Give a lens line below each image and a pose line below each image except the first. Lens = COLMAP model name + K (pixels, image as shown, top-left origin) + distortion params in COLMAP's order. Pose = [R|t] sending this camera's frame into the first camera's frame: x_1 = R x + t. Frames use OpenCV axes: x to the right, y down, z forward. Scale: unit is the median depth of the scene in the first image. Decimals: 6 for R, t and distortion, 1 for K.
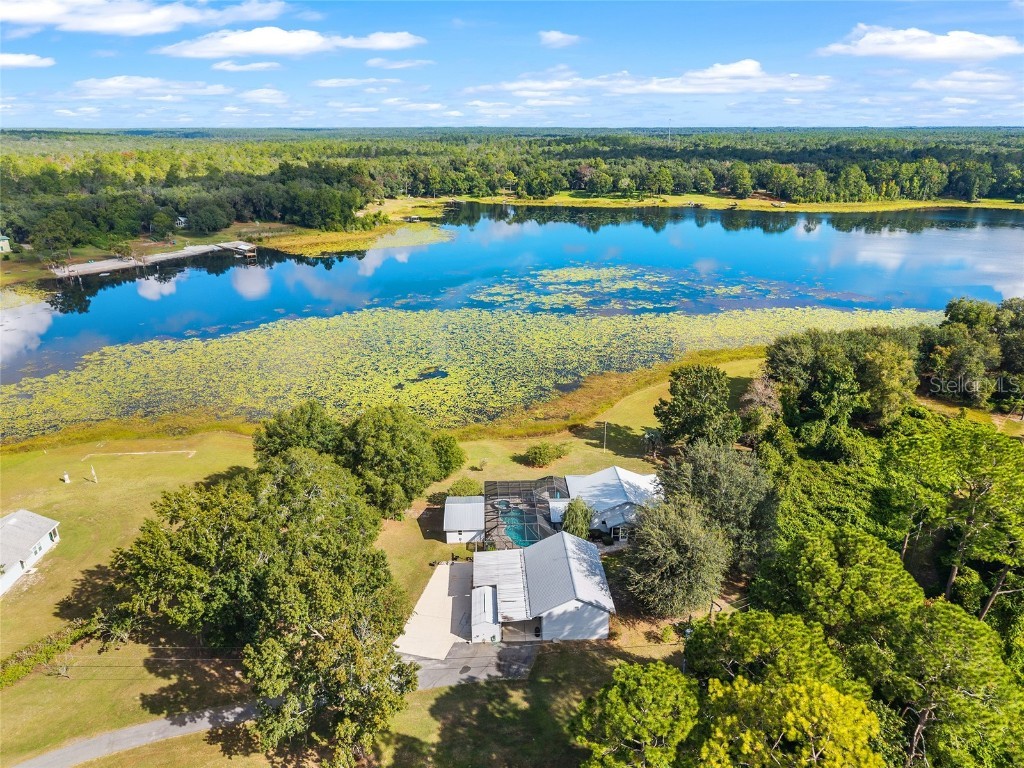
lens RADIAL K [[677.7, 0, 508.0], [0, 677.7, 406.5], [0, 0, 1]] dist [0.007649, -0.003164]
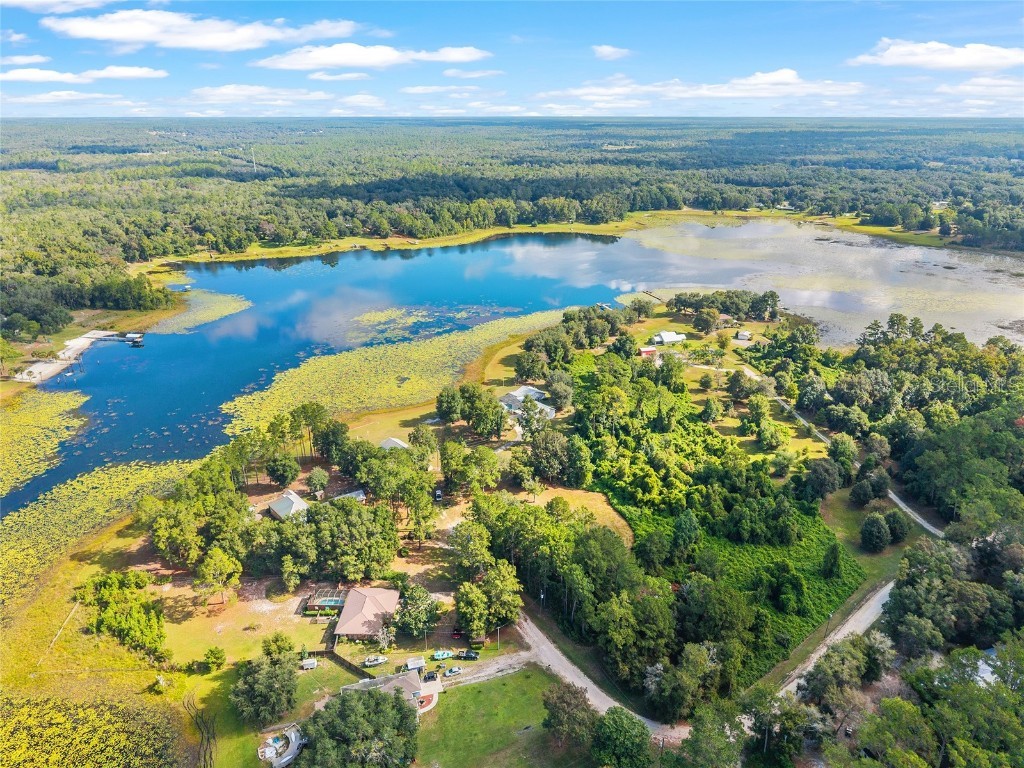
lens RADIAL K [[683.0, 0, 507.0], [0, 683.0, 381.5], [0, 0, 1]] dist [0.051208, -0.088349]
pose [[0.796693, -0.218909, 0.563347, -0.358827], [0.228849, 0.971960, 0.054049, -0.026541], [-0.559383, 0.085861, 0.824451, -0.350419]]
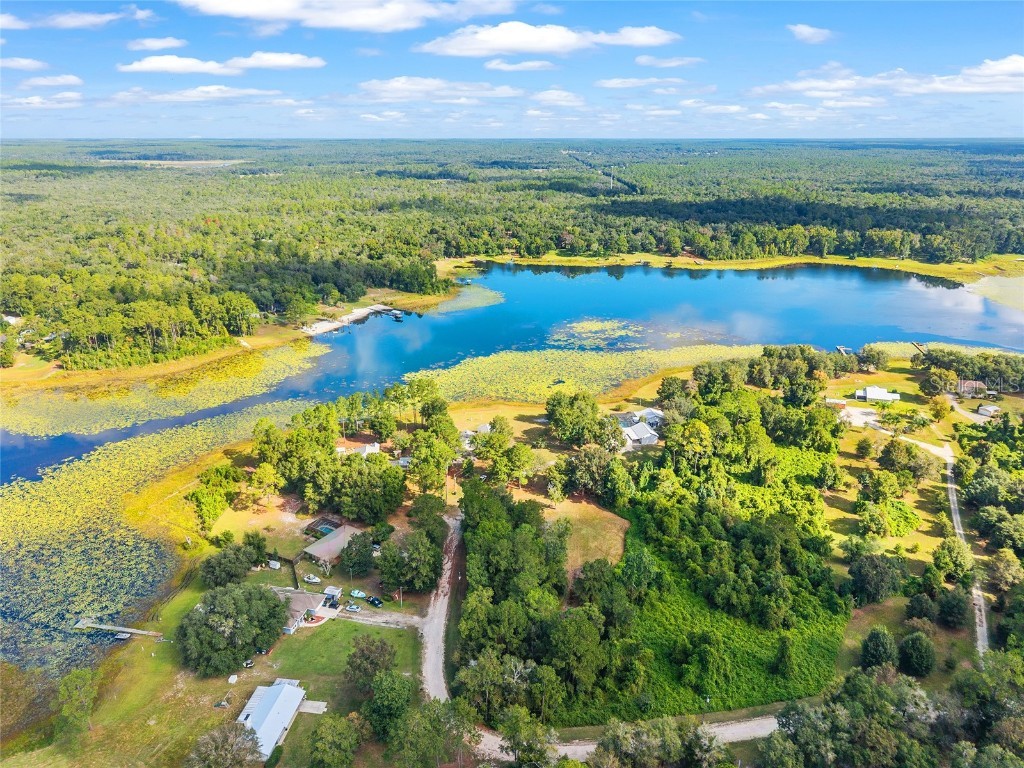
lens RADIAL K [[683.0, 0, 507.0], [0, 683.0, 381.5], [0, 0, 1]] dist [0.051208, -0.088349]
pose [[0.995542, -0.029848, 0.089467, -0.162894], [0.033853, 0.998476, -0.043590, 0.016280], [-0.088030, 0.046424, 0.995035, -0.446841]]
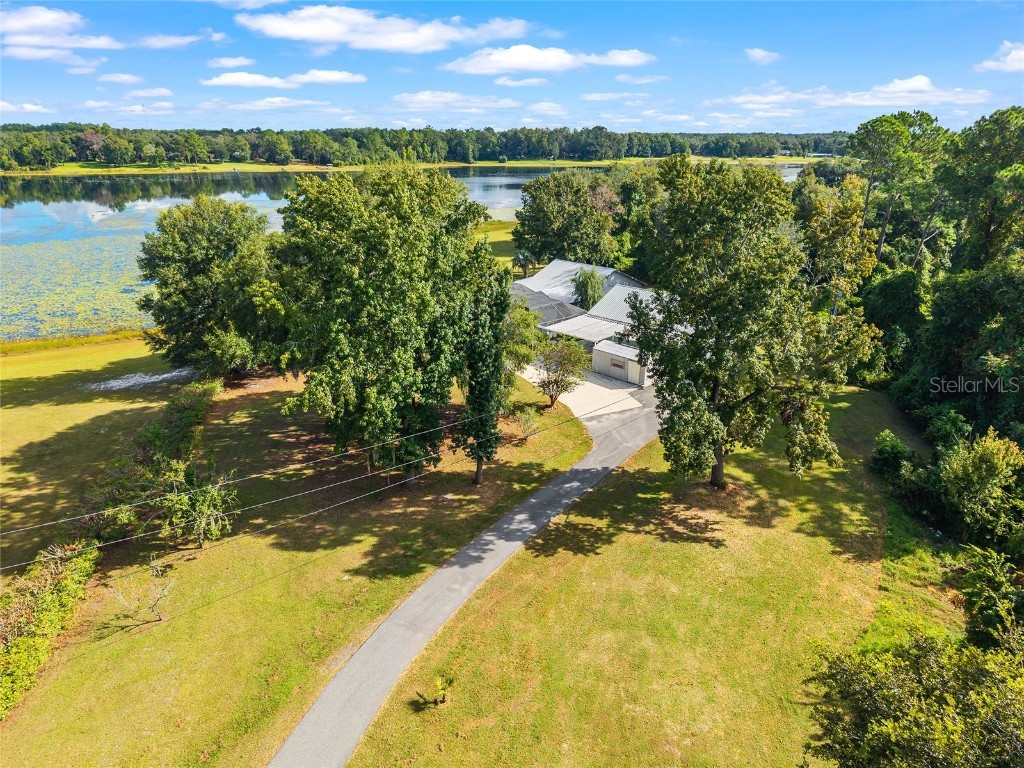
lens RADIAL K [[682.4, 0, 506.8], [0, 682.4, 382.9], [0, 0, 1]] dist [0.003490, 0.002044]
pose [[0.754799, -0.214899, 0.619755, -0.097804], [0.240897, 0.969606, 0.042821, 0.038100], [-0.610120, 0.116976, 0.783626, 0.064799]]
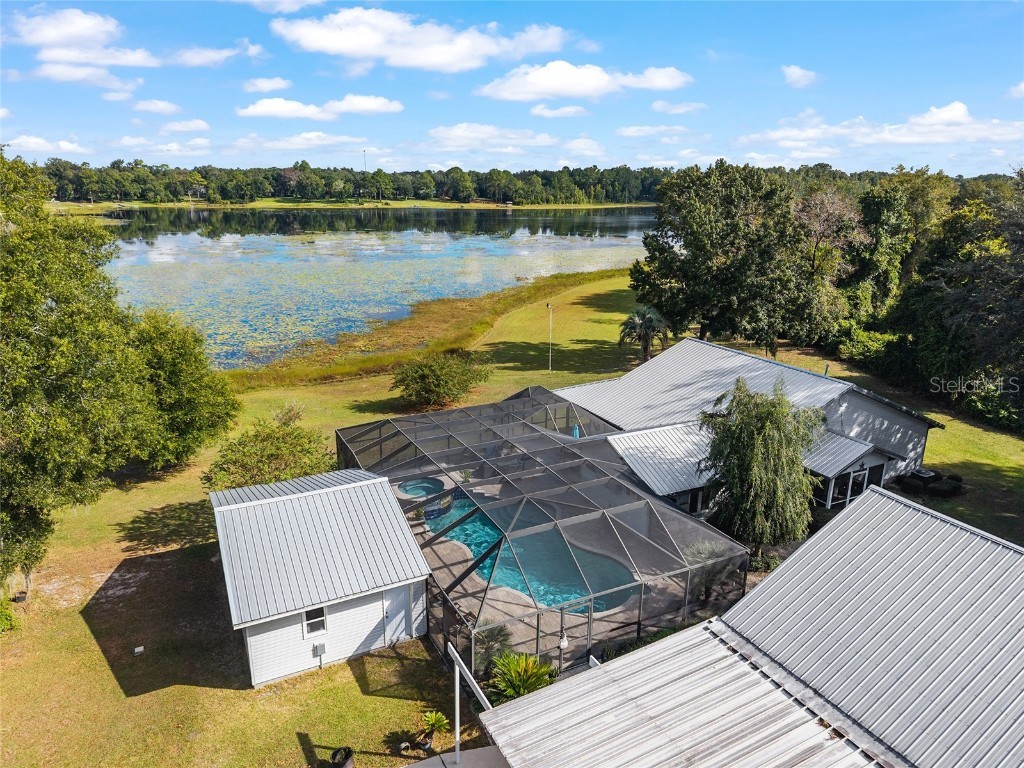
lens RADIAL K [[683.0, 0, 507.0], [0, 683.0, 381.5], [0, 0, 1]] dist [0.051208, -0.088349]
pose [[0.909392, -0.105813, 0.402255, -0.017683], [0.148079, 0.986099, -0.075376, 0.024701], [-0.388688, 0.128112, 0.912420, 0.134866]]
